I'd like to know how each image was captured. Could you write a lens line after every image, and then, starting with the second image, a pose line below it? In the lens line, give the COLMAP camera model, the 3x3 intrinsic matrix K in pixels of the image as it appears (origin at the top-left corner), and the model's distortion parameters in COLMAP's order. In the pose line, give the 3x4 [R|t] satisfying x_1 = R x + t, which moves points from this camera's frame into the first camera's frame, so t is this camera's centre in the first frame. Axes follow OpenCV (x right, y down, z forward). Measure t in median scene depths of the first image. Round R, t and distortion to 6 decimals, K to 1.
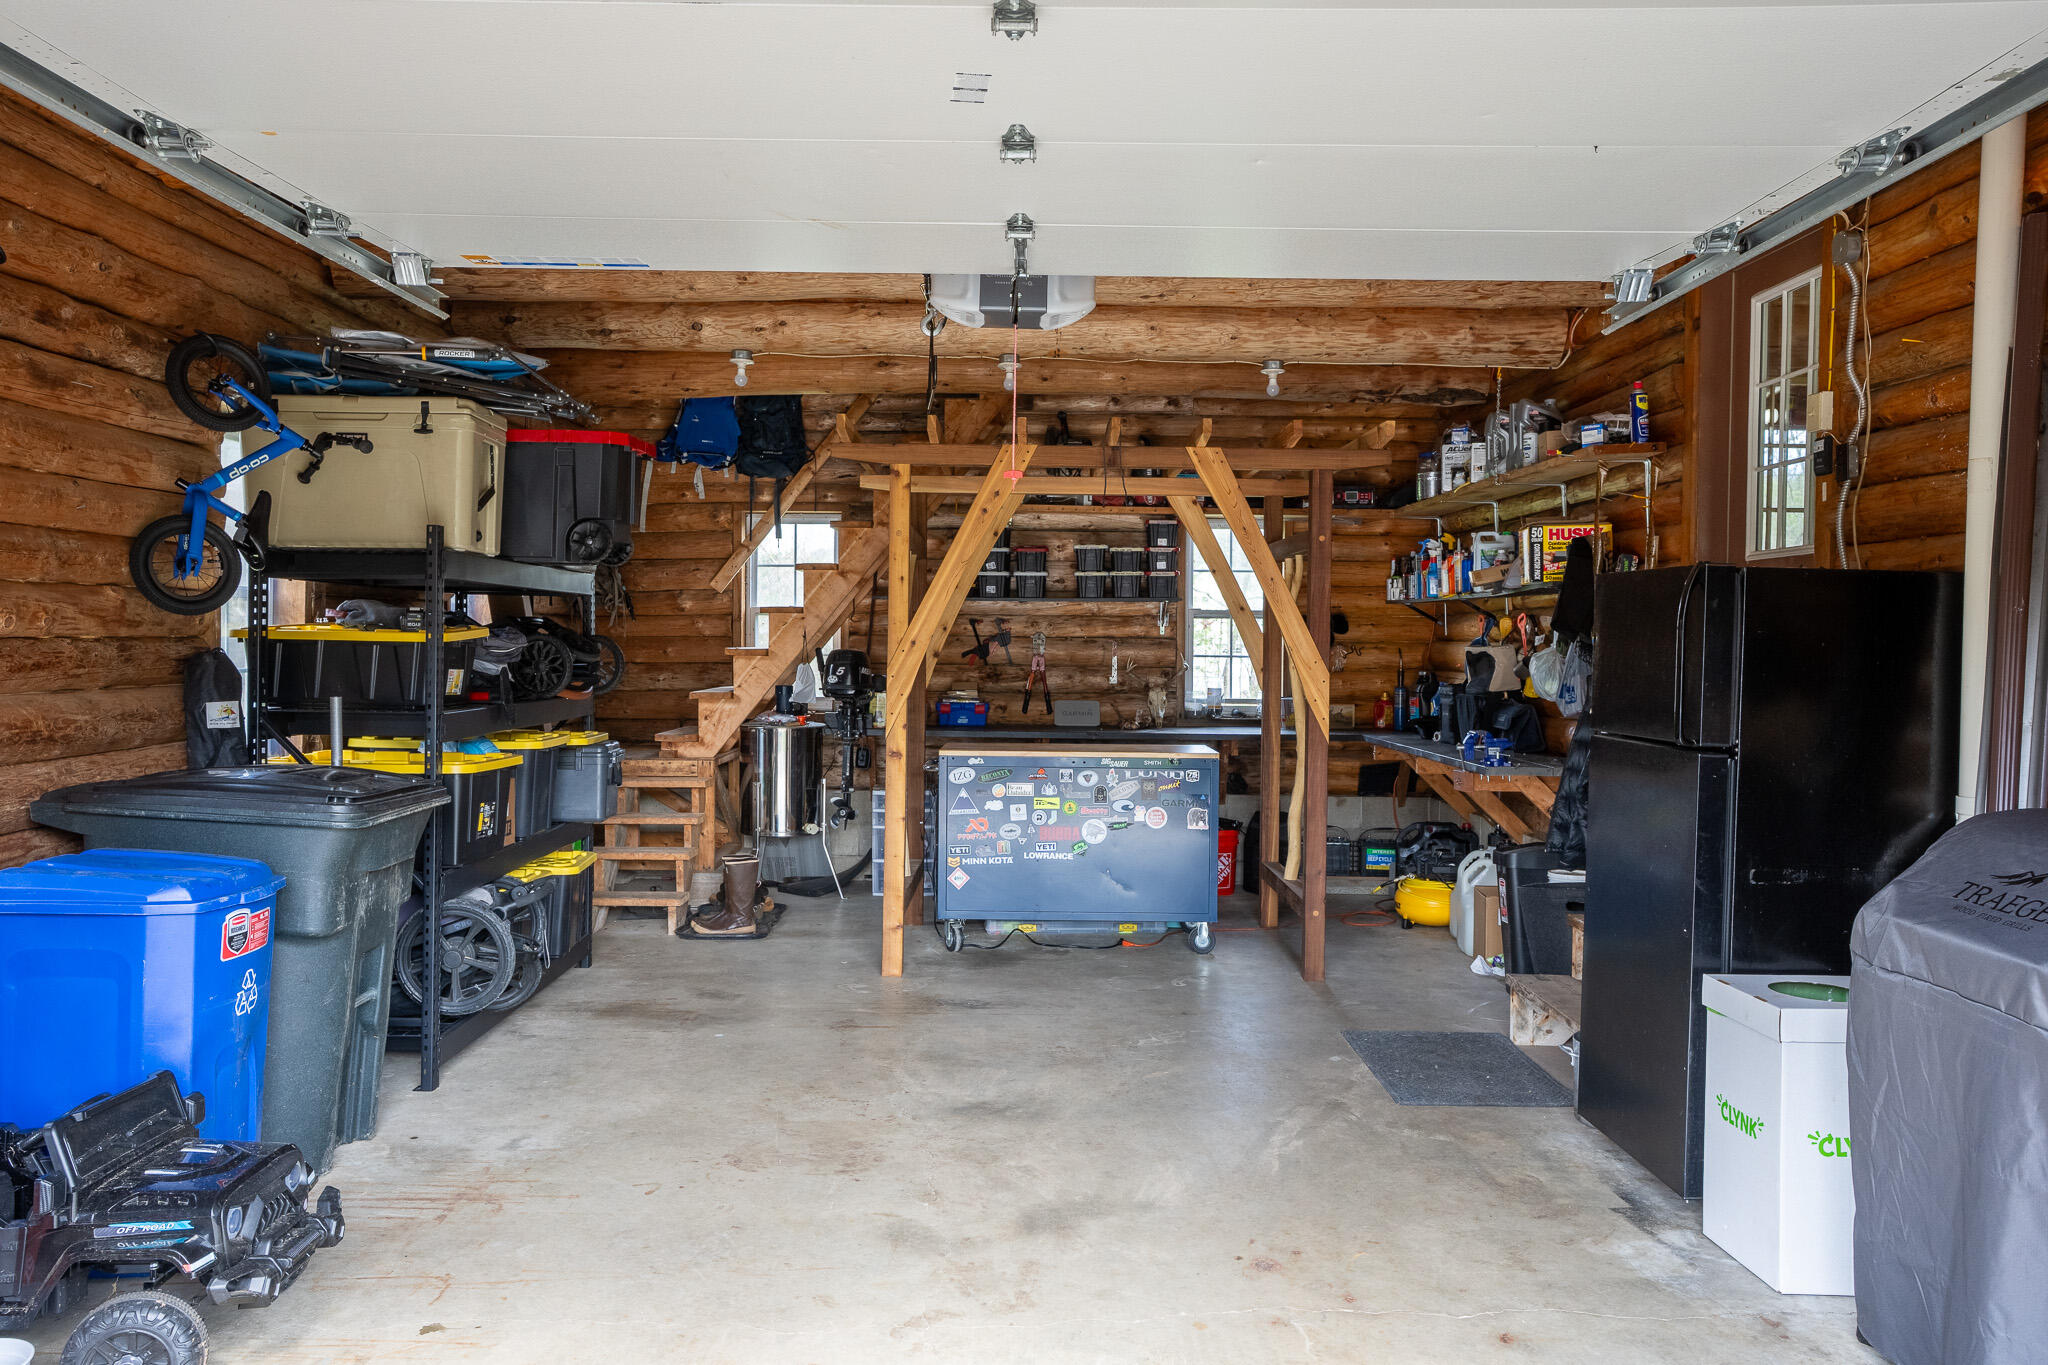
lens RADIAL K [[1655.7, 0, 1024.1], [0, 1655.7, 673.5], [0, 0, 1]] dist [-0.000983, 0.000163]
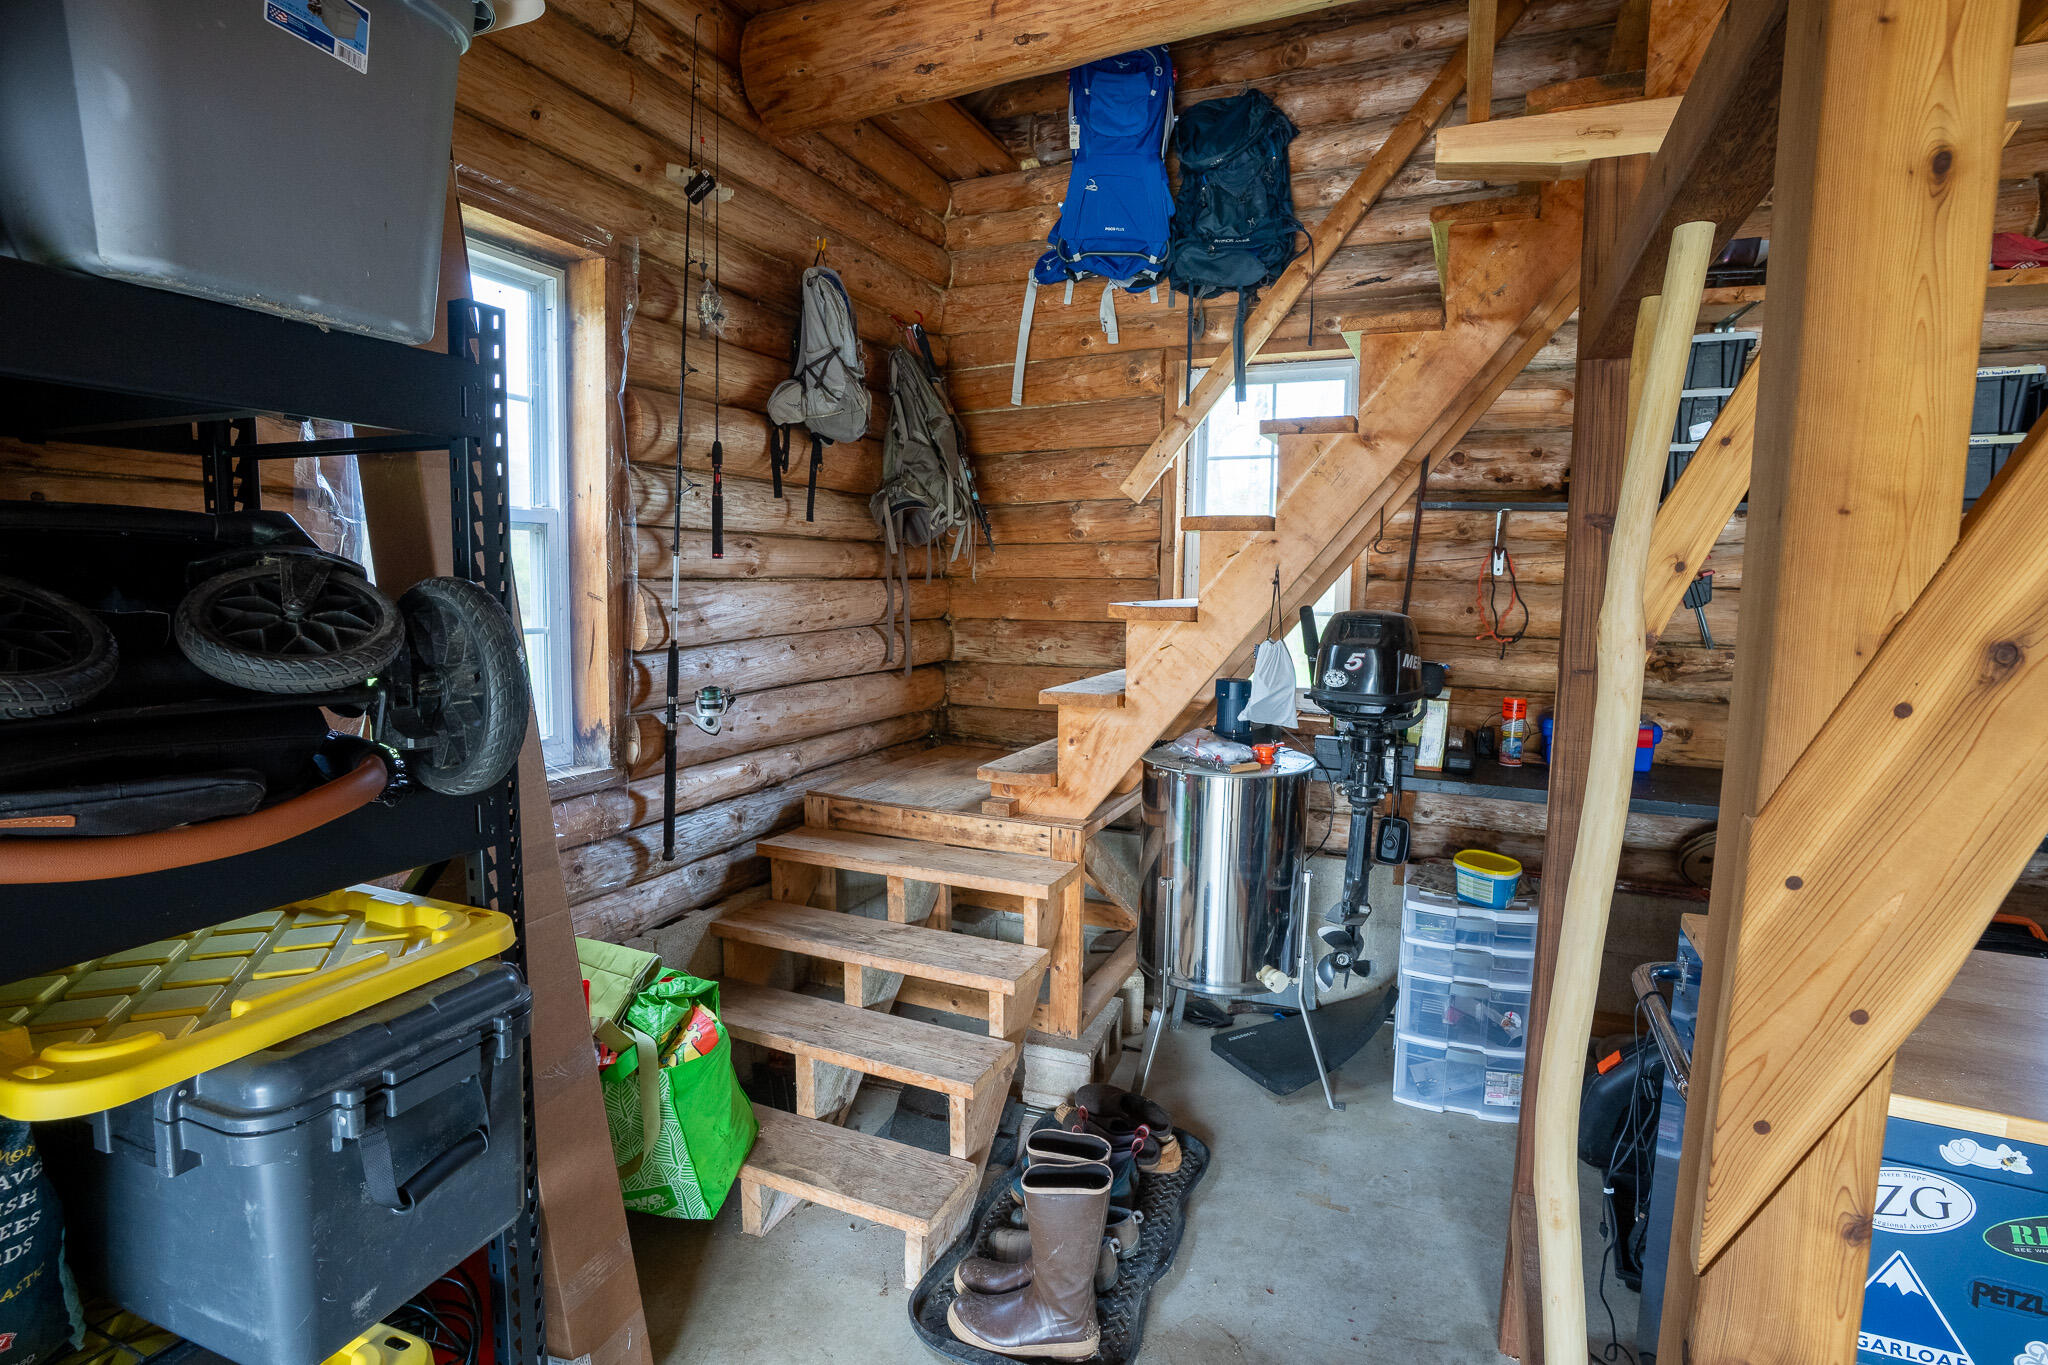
lens RADIAL K [[990.4, 0, 1031.3], [0, 990.4, 670.3], [0, 0, 1]] dist [-0.067338, 0.020336]
pose [[0.919625, 0.045563, -0.390145, -0.083774], [-0.017611, 0.997033, 0.074927, -0.016445], [0.392401, -0.062034, 0.917700, 0.693646]]
